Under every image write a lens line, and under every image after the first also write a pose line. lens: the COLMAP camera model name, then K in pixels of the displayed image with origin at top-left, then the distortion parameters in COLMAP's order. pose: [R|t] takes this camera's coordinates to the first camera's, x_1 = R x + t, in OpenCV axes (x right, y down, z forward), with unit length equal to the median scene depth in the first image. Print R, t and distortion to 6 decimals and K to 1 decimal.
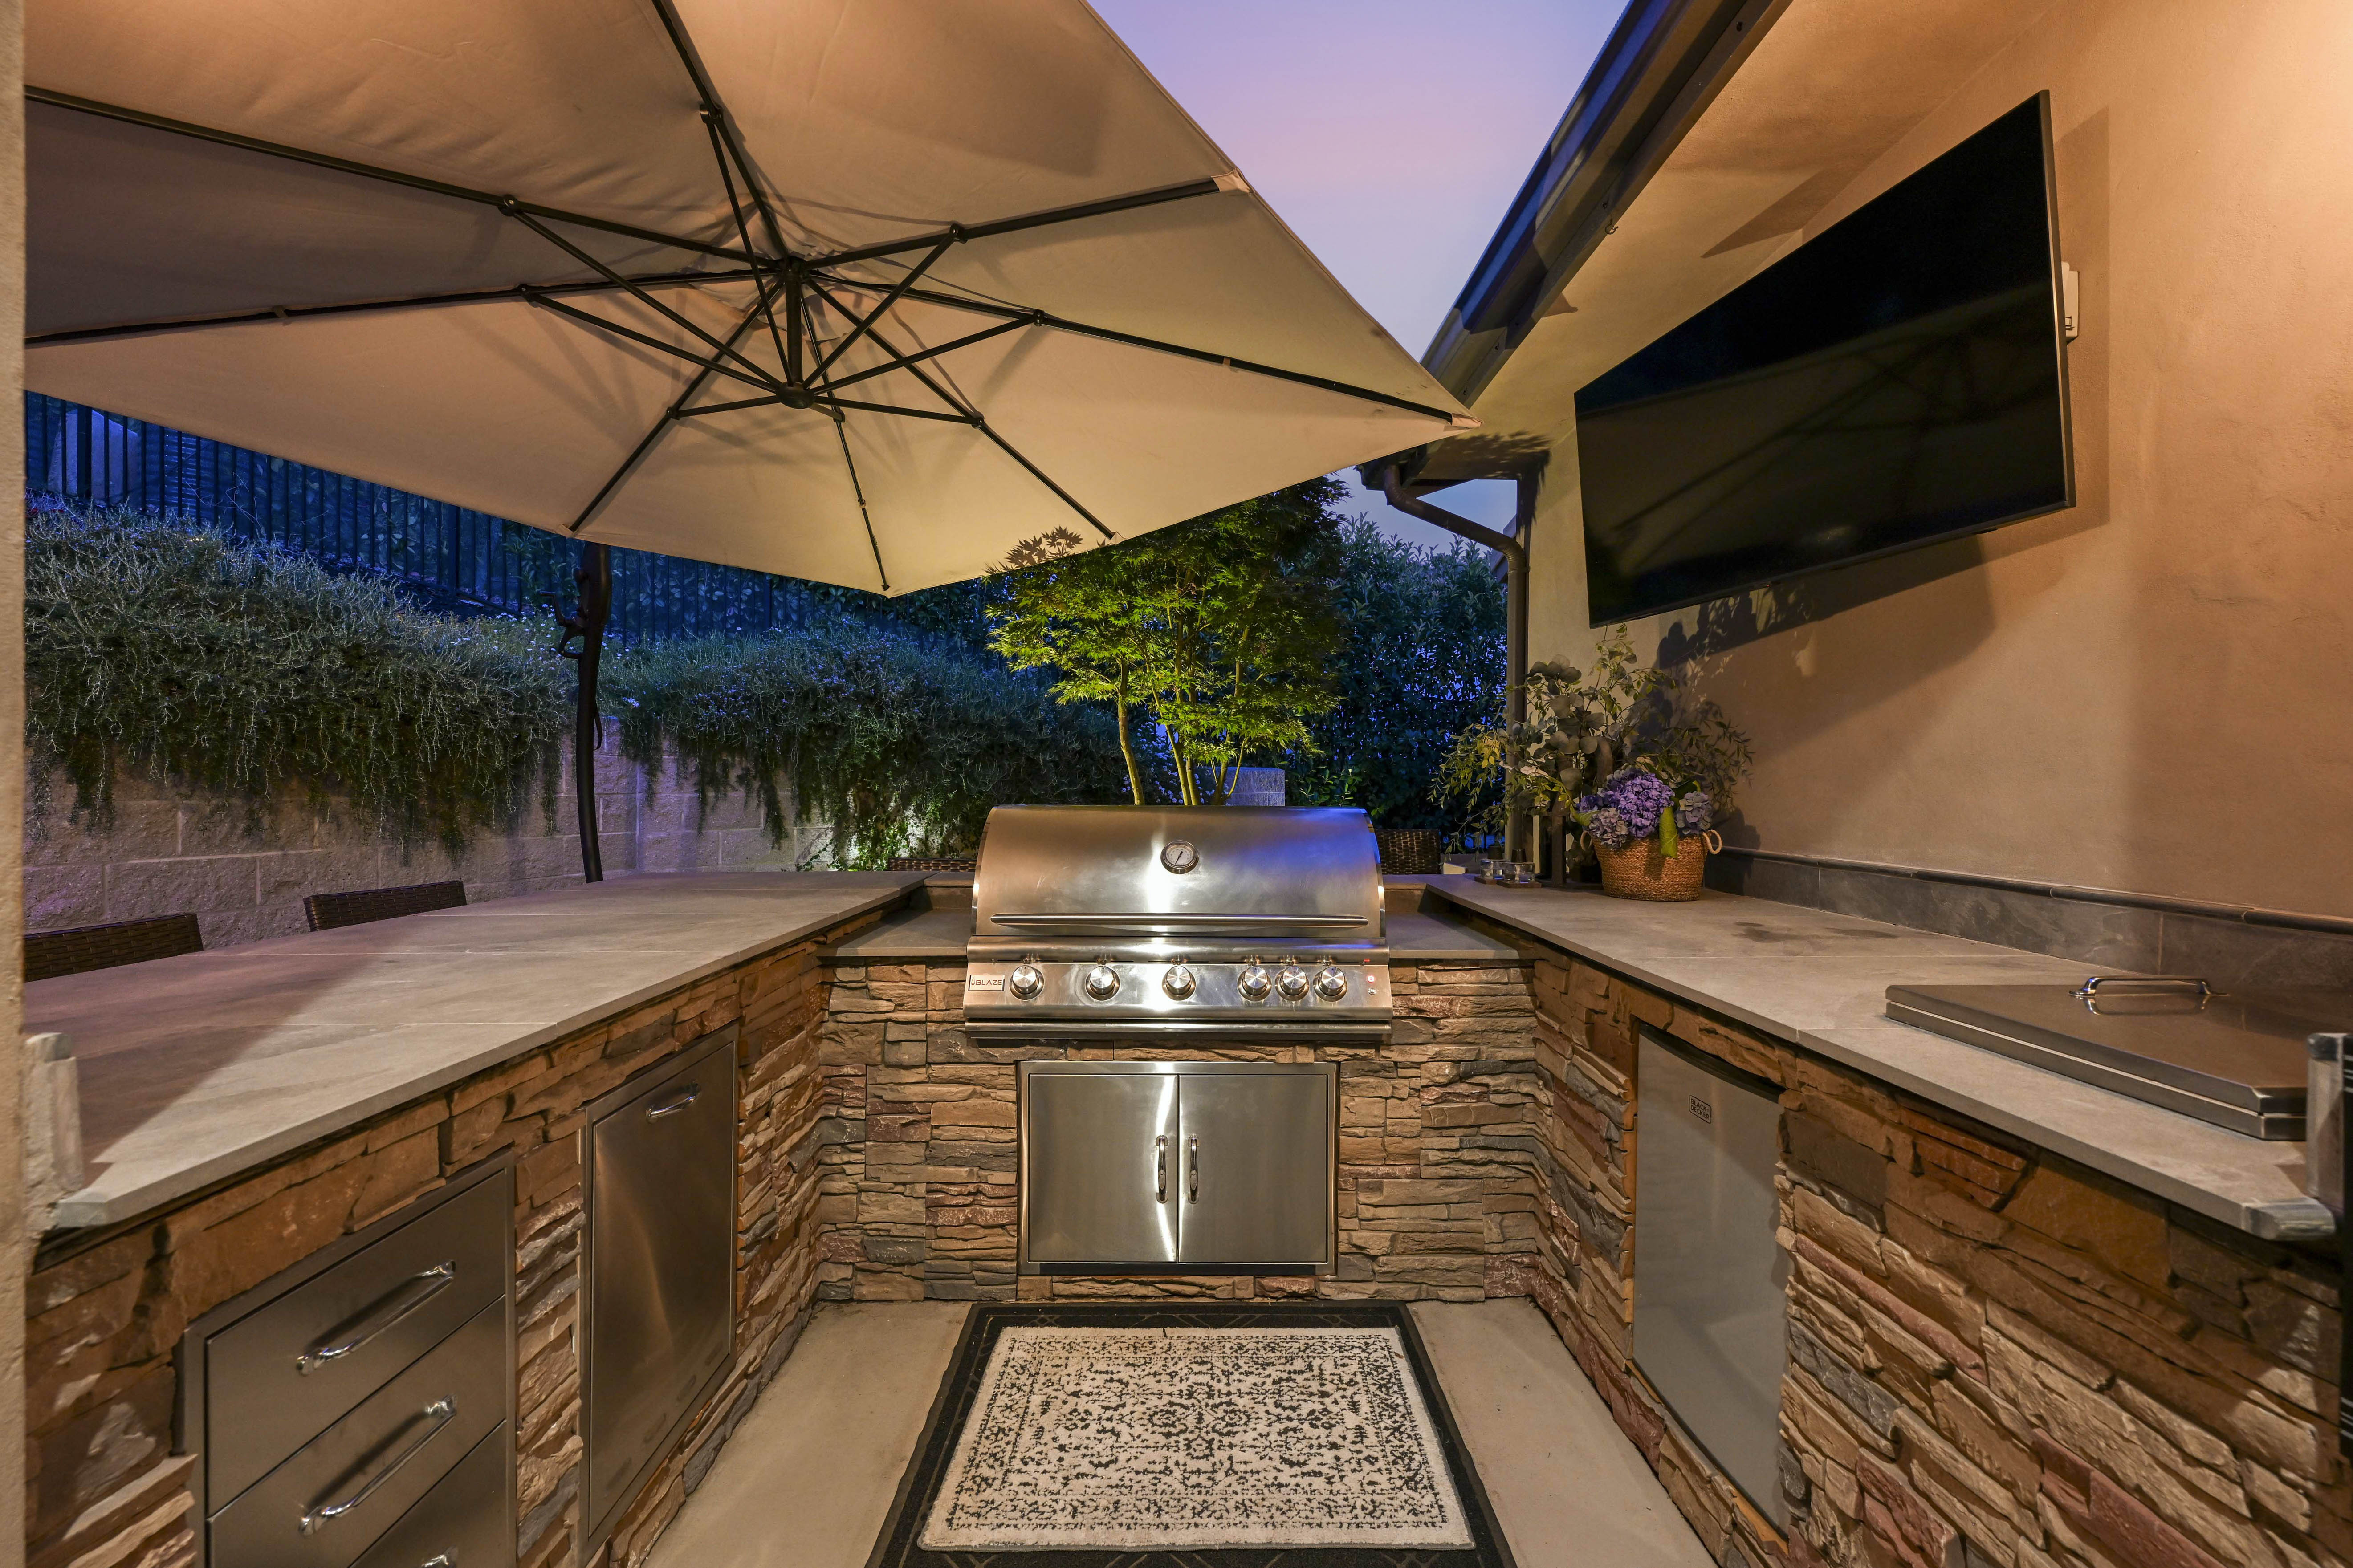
lens RADIAL K [[926.3, 0, 1185.1], [0, 926.3, 787.8], [0, 0, 1]] dist [-0.001087, 0.000194]
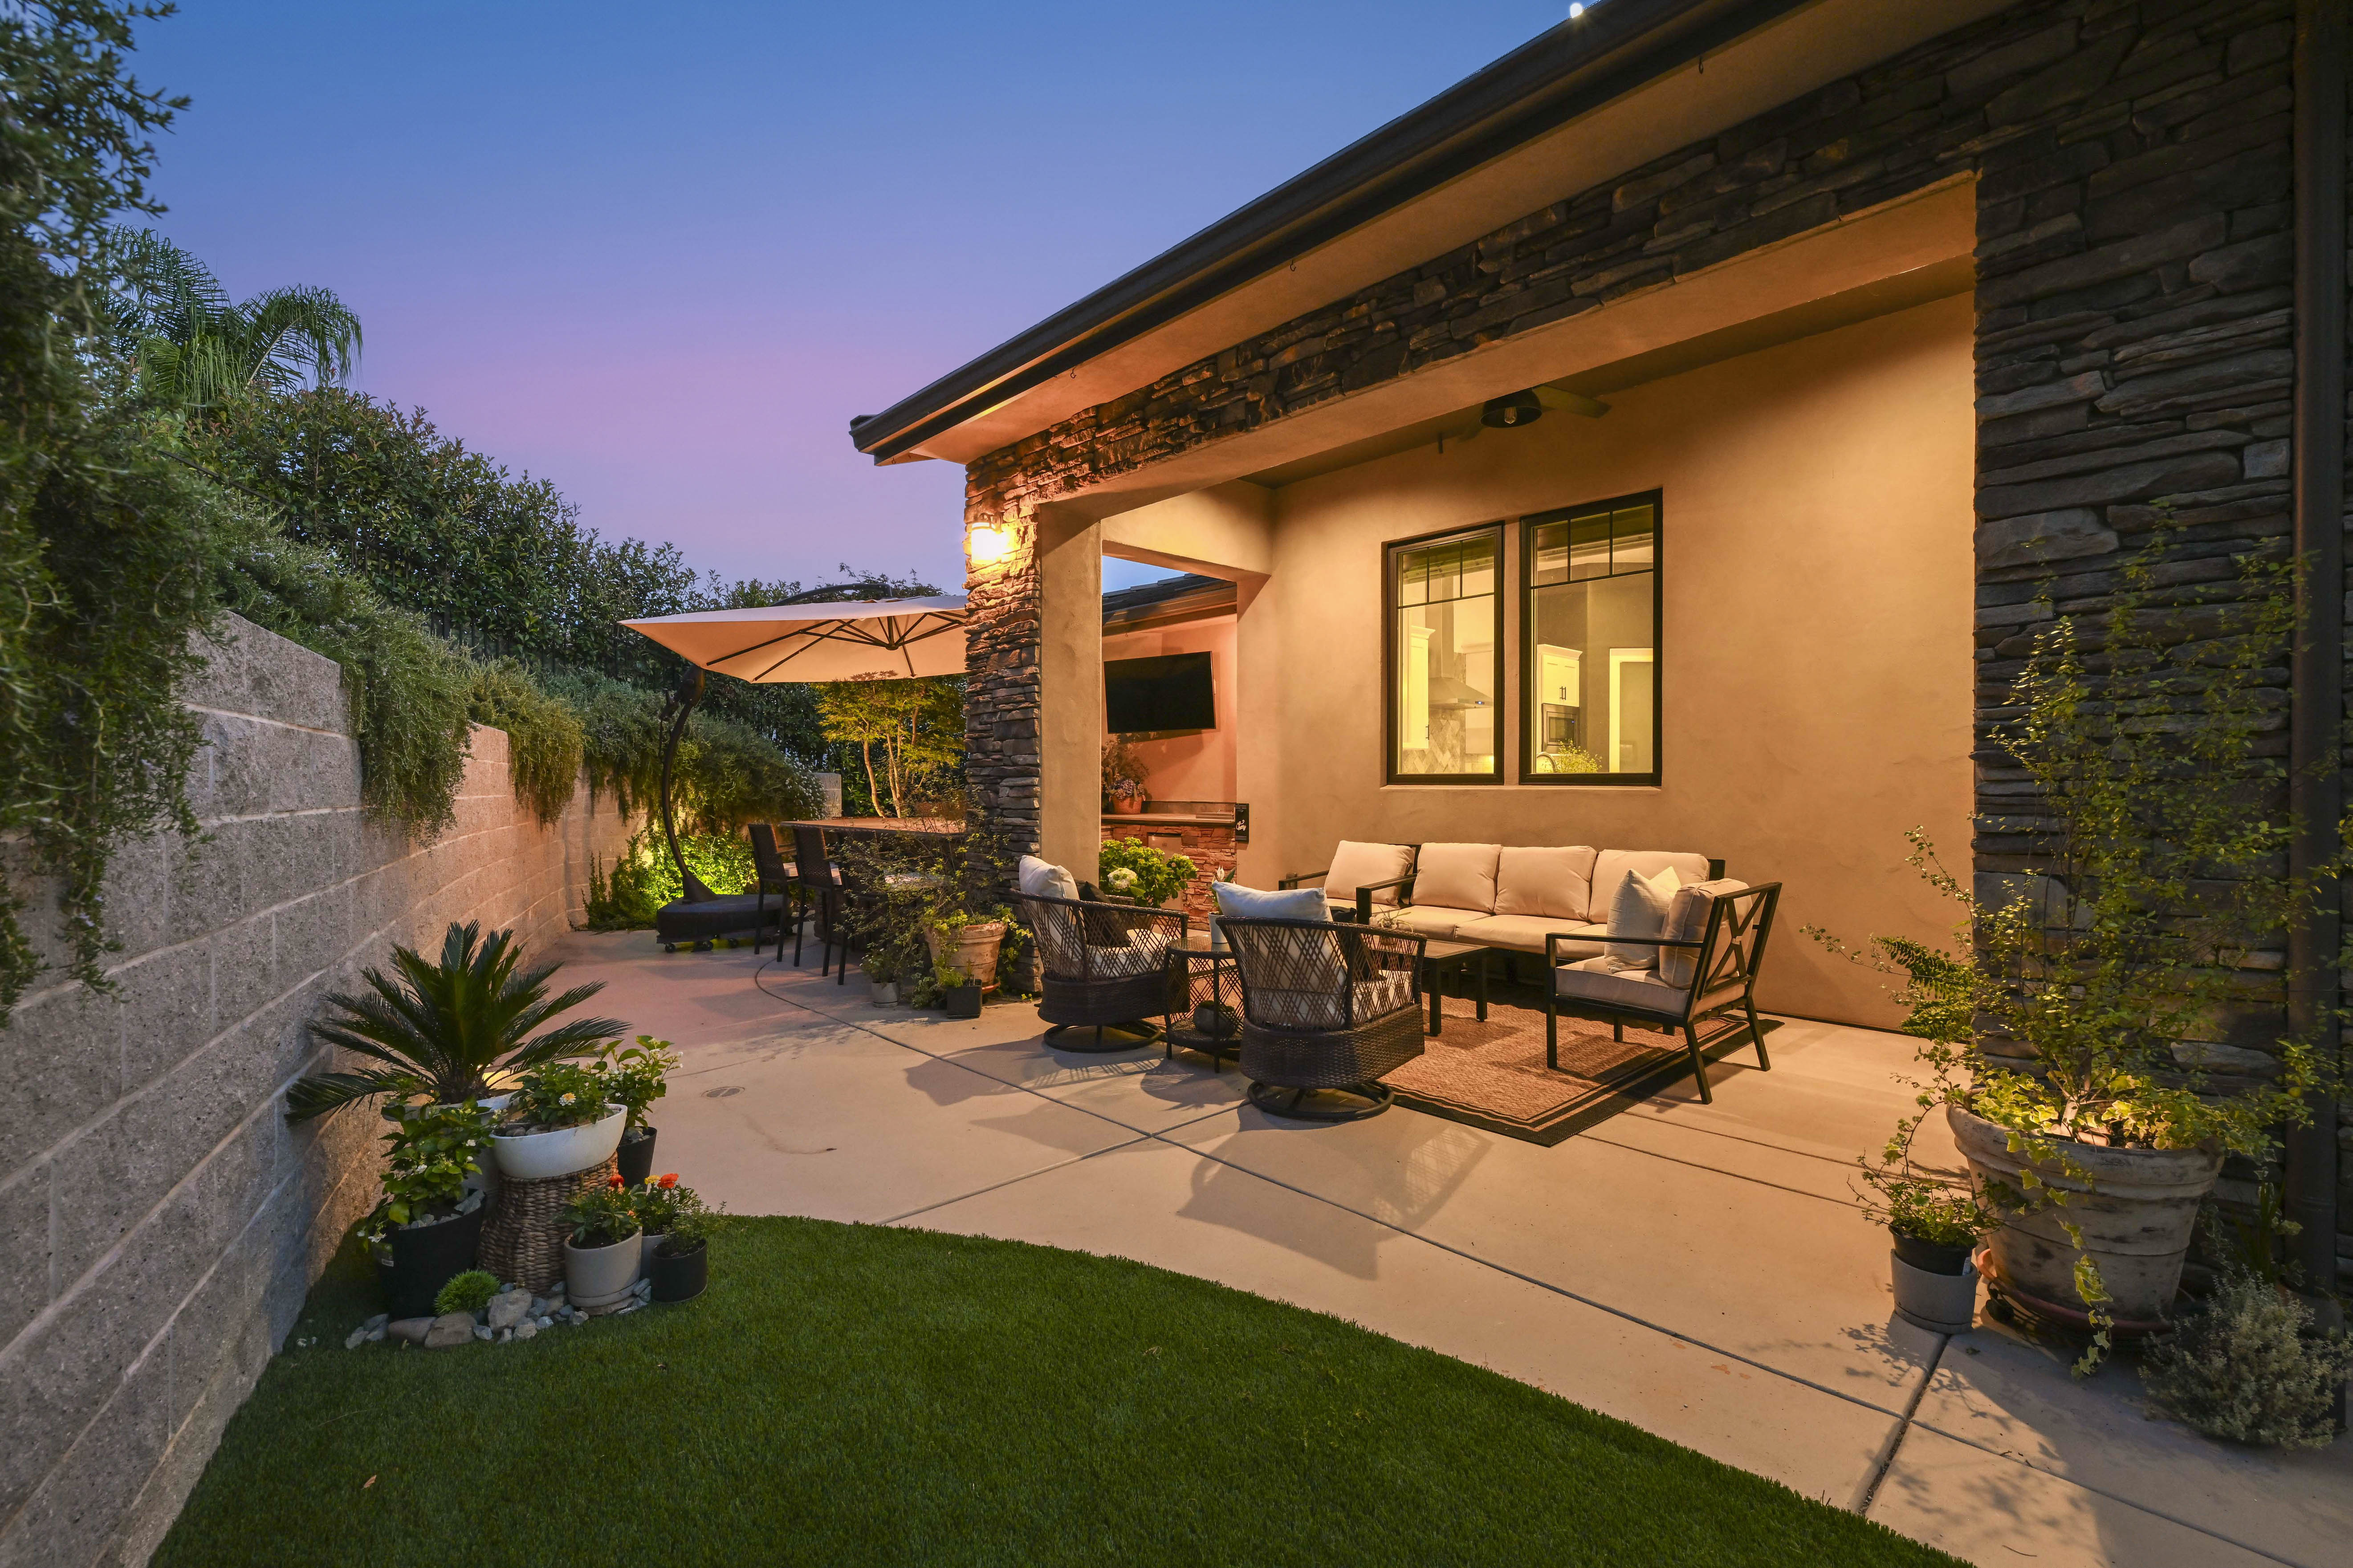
lens RADIAL K [[1017.0, 0, 1184.7], [0, 1017.0, 785.7], [0, 0, 1]] dist [-0.000384, -0.000287]
pose [[0.737312, -0.007979, 0.675505, -1.270648], [0.009666, 0.999952, 0.001260, 0.005282], [-0.675483, 0.005601, 0.737355, -1.296766]]
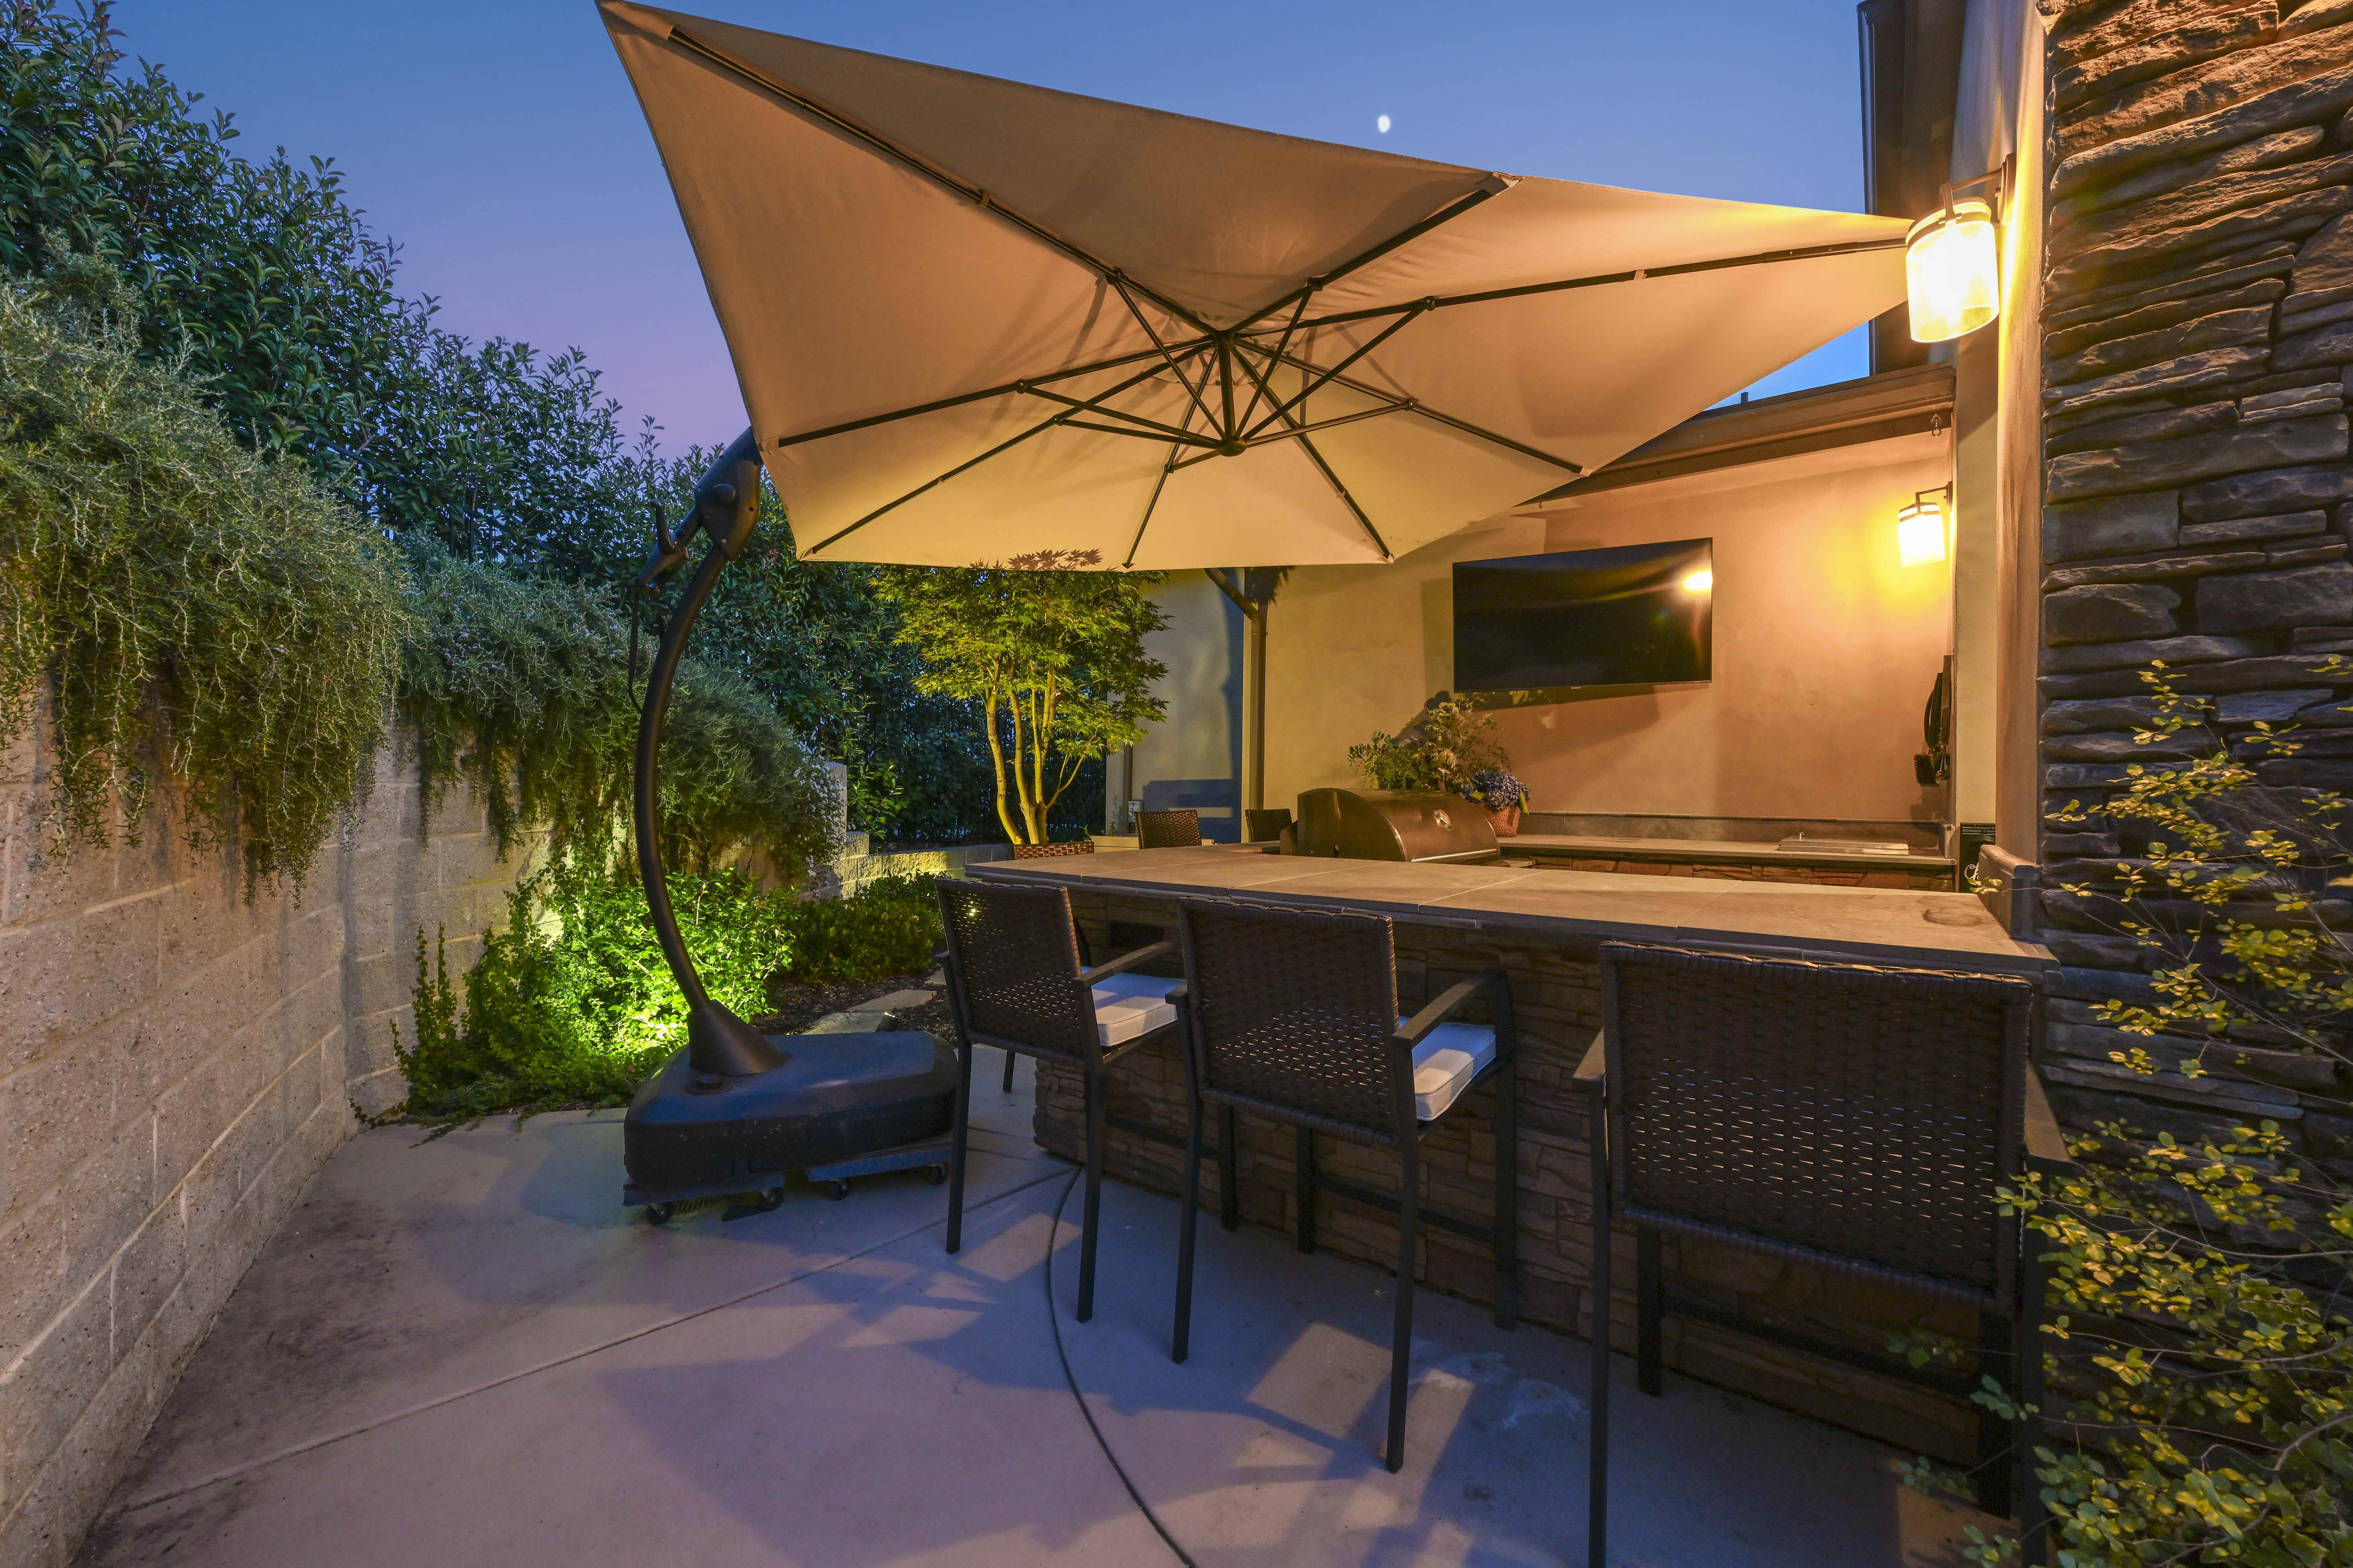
lens RADIAL K [[926.3, 0, 1185.1], [0, 926.3, 787.8], [0, 0, 1]] dist [-0.001087, 0.000194]
pose [[0.613639, 0.002750, 0.789582, -0.951094], [-0.001431, 0.999996, -0.002371, 0.013990], [-0.789585, 0.000325, 0.613641, 0.212877]]
